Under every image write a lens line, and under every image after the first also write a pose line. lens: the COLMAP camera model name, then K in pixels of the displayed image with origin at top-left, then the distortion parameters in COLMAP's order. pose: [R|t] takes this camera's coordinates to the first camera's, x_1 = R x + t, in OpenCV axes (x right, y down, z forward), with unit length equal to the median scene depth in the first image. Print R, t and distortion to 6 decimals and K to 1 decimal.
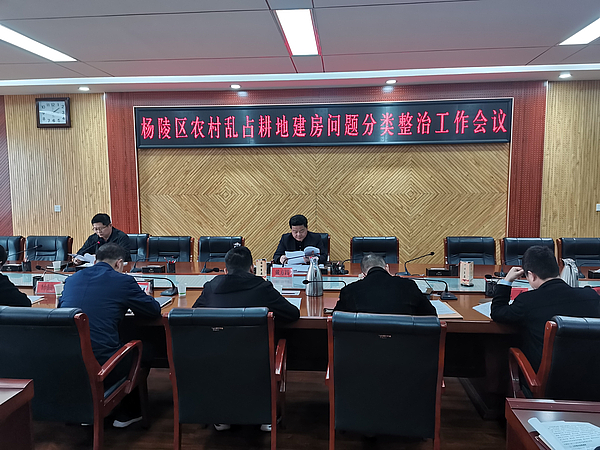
lens RADIAL K [[469.1, 0, 300.0], [0, 469.1, 225.0], [0, 0, 1]] dist [0.127111, -0.187760]
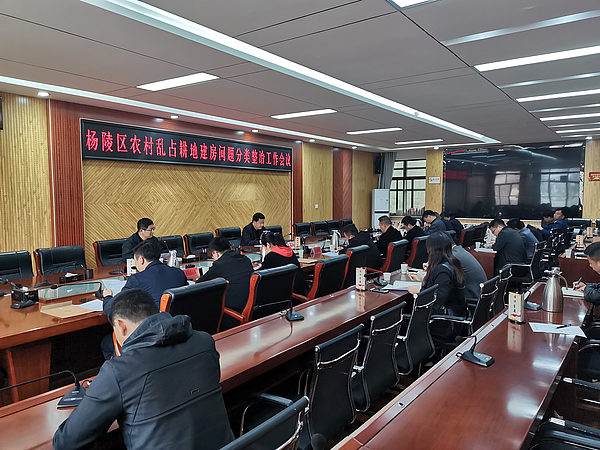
lens RADIAL K [[436.8, 0, 300.0], [0, 436.8, 225.0], [0, 0, 1]] dist [0.106883, -0.143796]
pose [[0.507151, -0.057571, 0.859932, -0.938570], [0.080216, 0.996588, 0.019412, 0.000479], [-0.858116, 0.059136, 0.510039, 0.119171]]
